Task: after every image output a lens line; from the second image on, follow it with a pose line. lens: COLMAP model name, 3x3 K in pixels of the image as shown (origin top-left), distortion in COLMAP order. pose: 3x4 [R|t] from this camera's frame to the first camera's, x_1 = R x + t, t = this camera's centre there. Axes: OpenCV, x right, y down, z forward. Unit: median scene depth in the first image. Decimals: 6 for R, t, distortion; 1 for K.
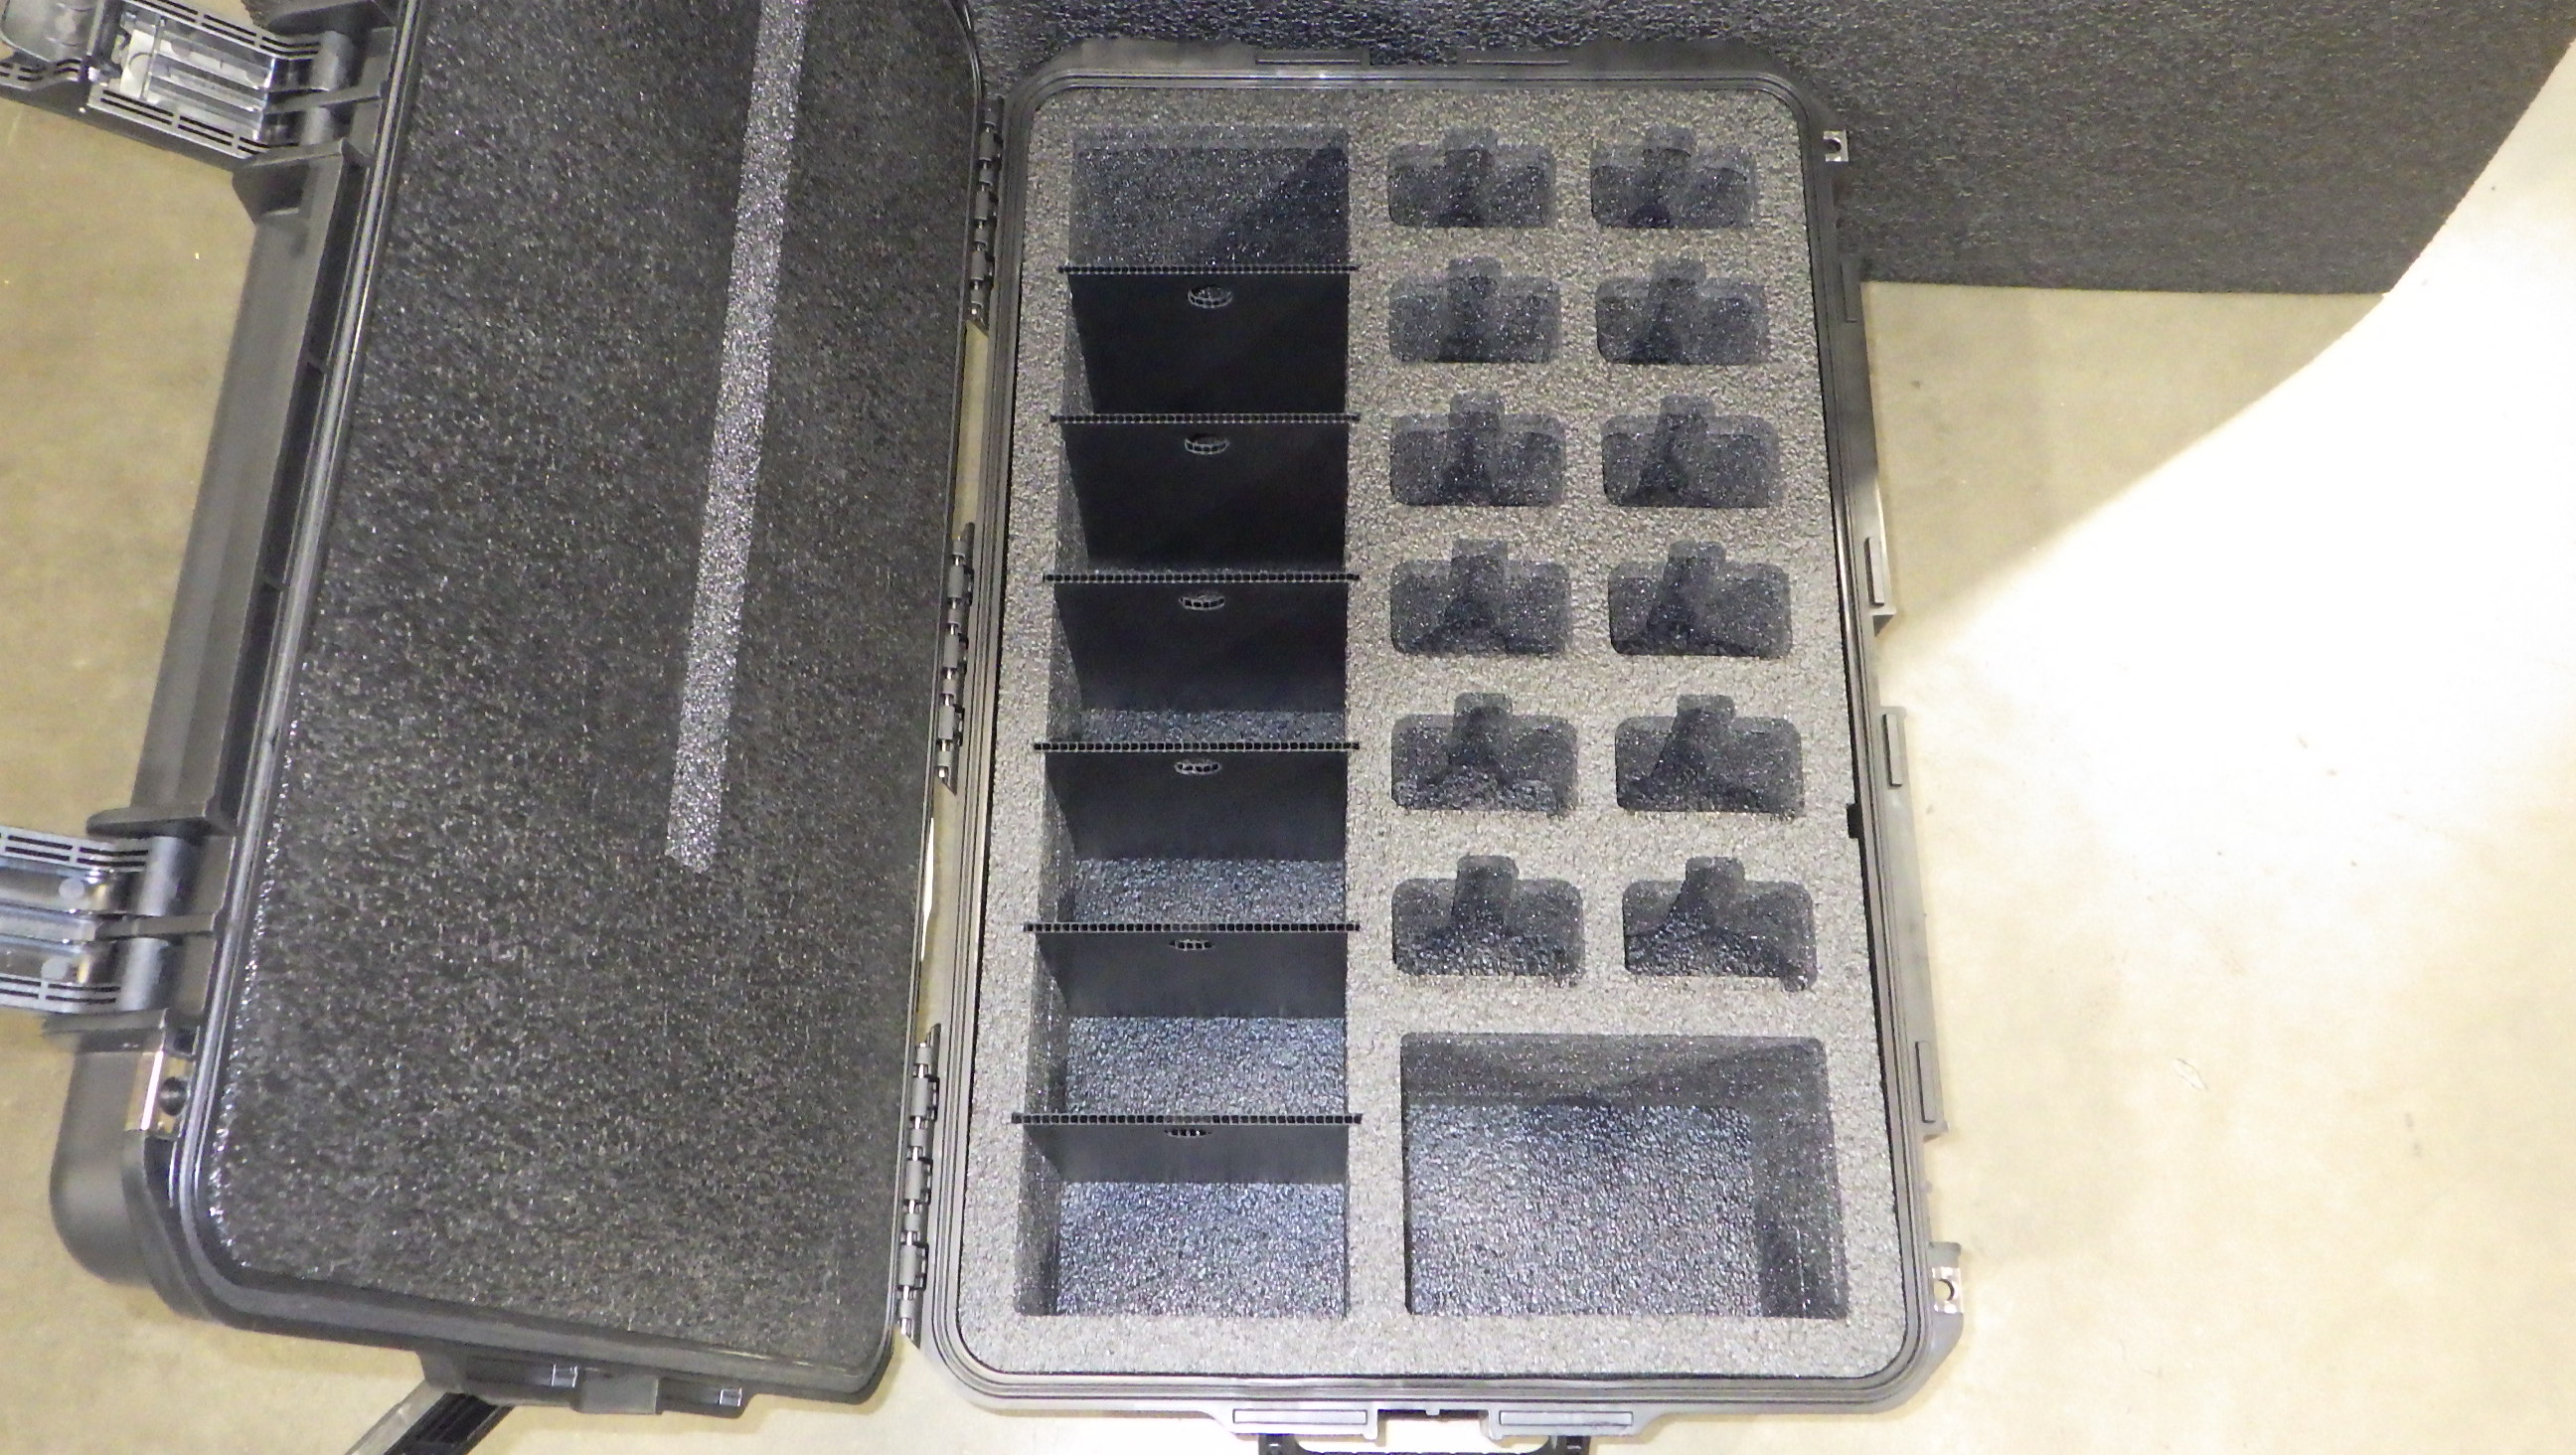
lens RADIAL K [[2083.9, 0, 1288.0], [0, 2083.9, 727.5], [0, 0, 1]] dist [0.040015, 0.001357]
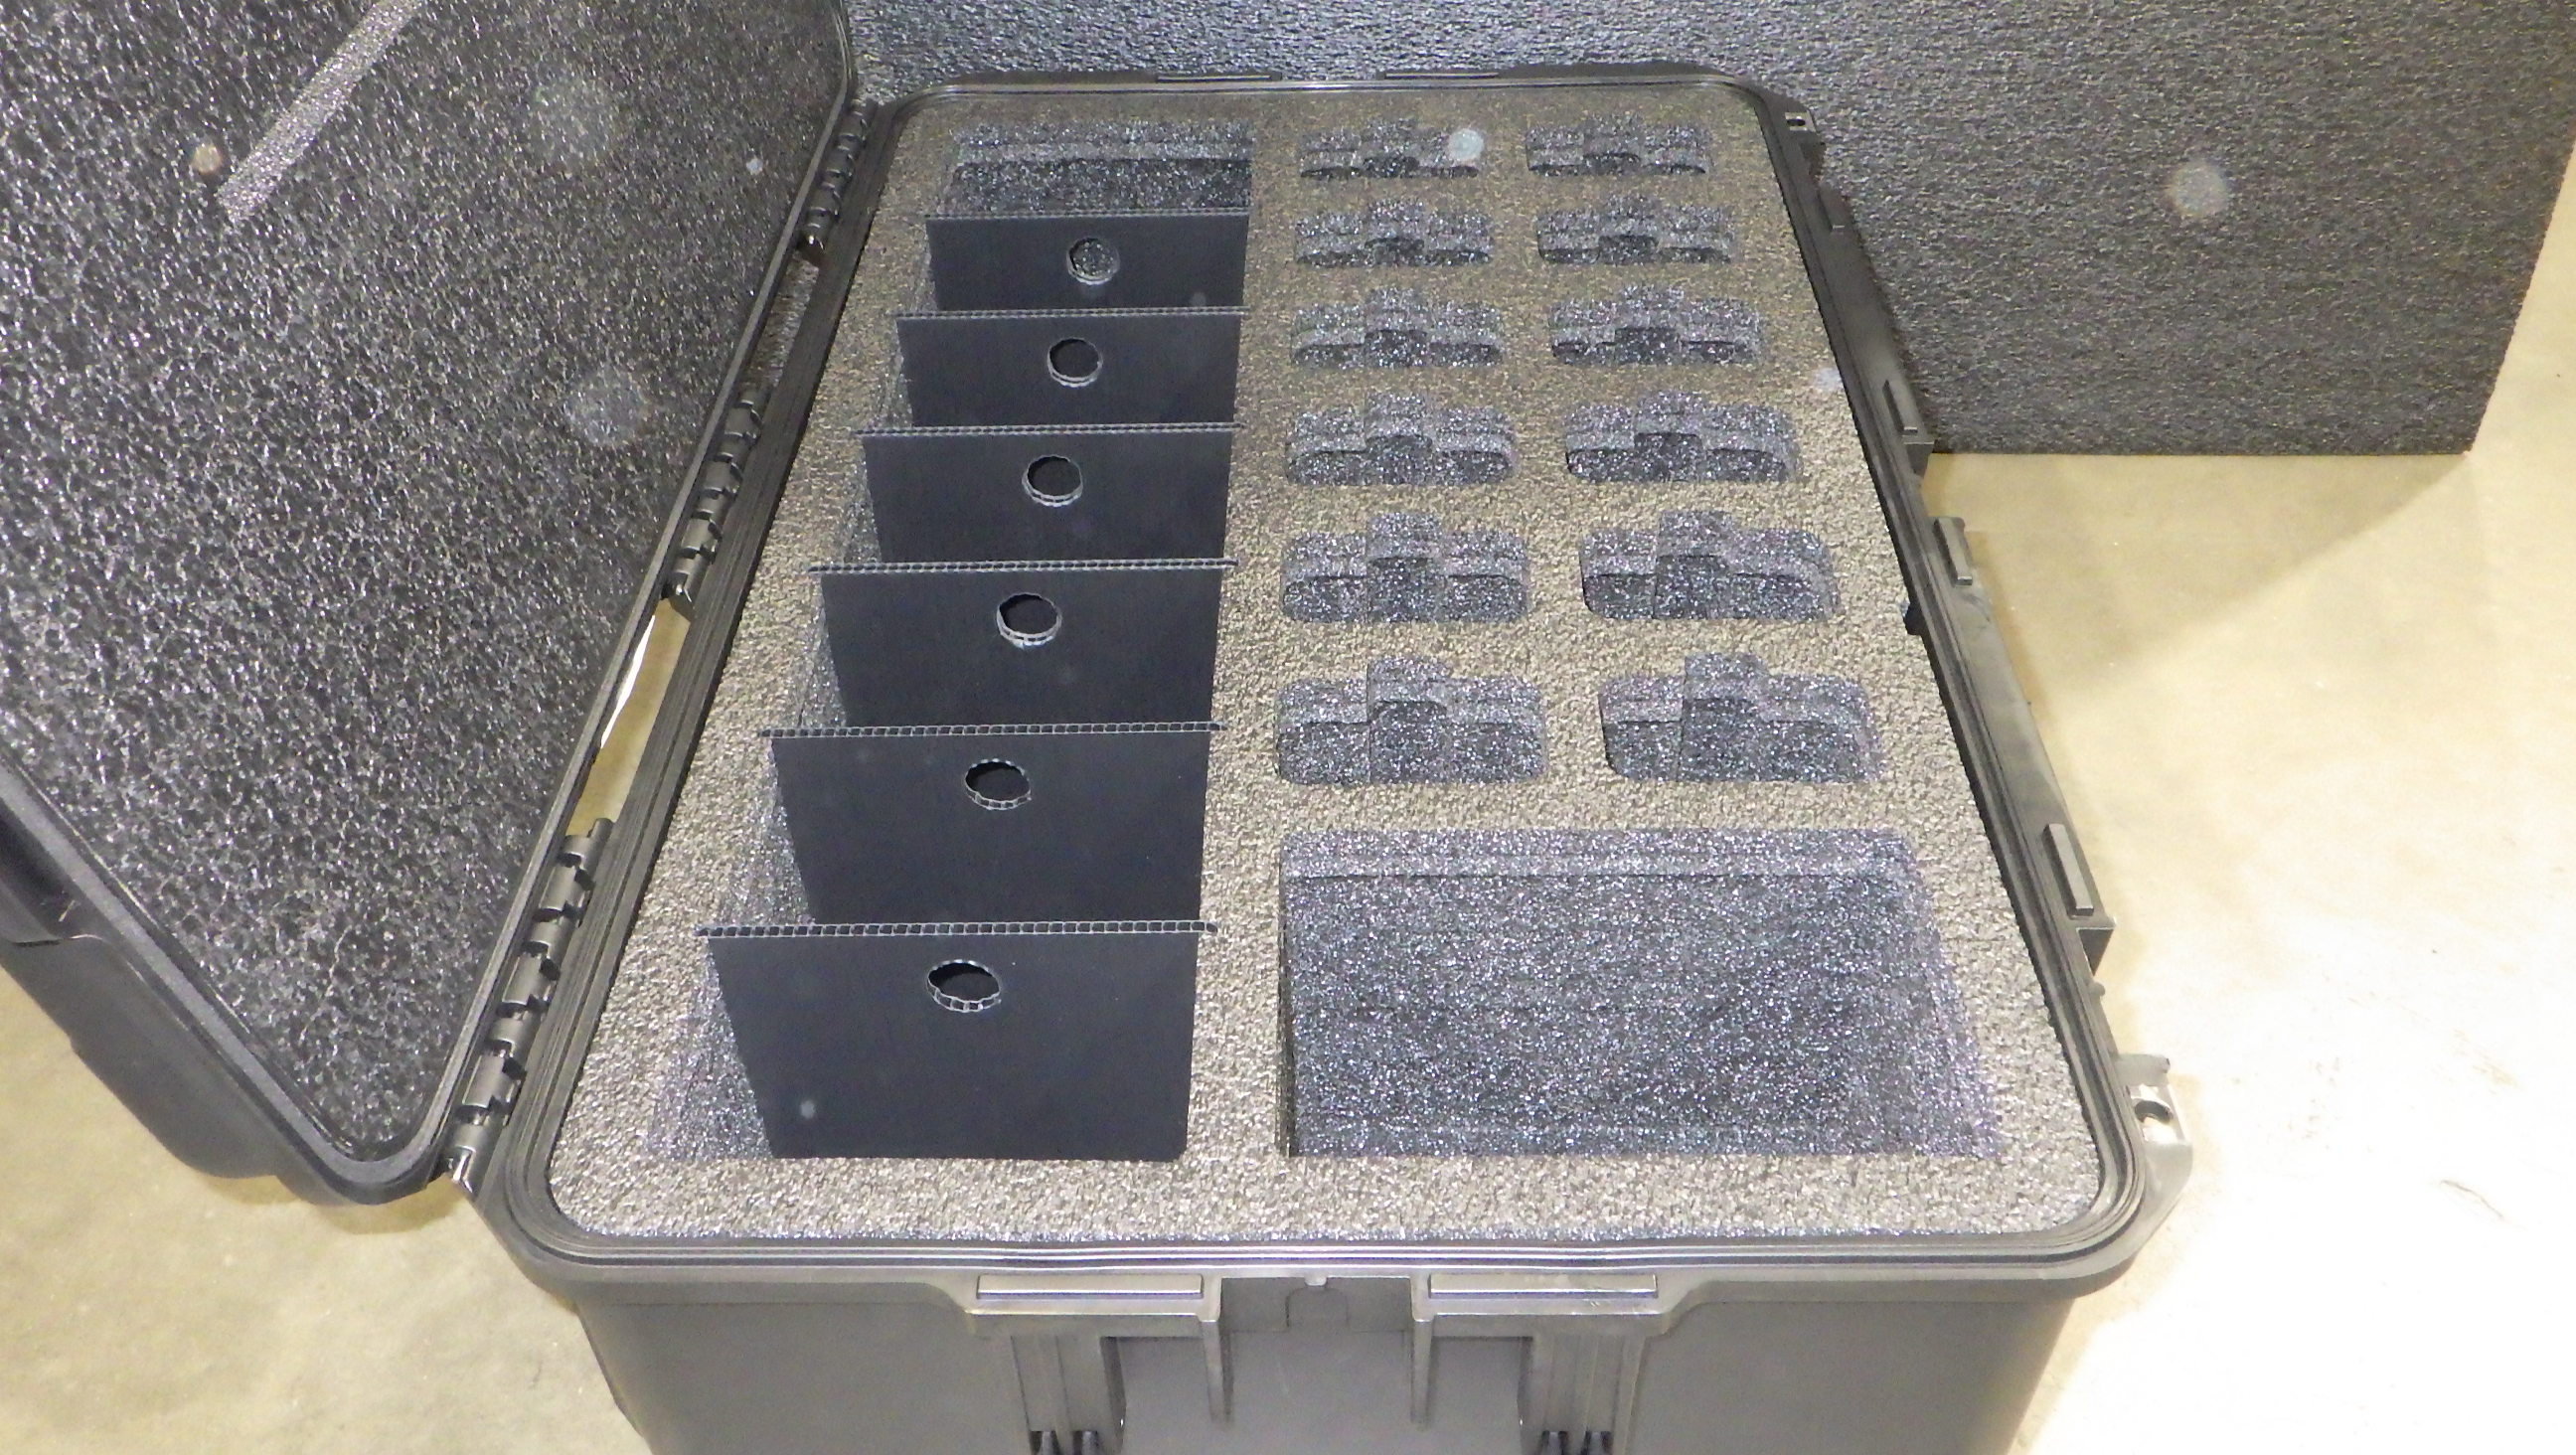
lens RADIAL K [[2083.9, 0, 1288.0], [0, 2083.9, 727.5], [0, 0, 1]] dist [0.040015, 0.001357]
pose [[0.999647, -0.013283, -0.022994, 0.065905], [0.001458, 0.892064, -0.451908, 0.387471], [0.026515, 0.451715, 0.891768, 0.342403]]
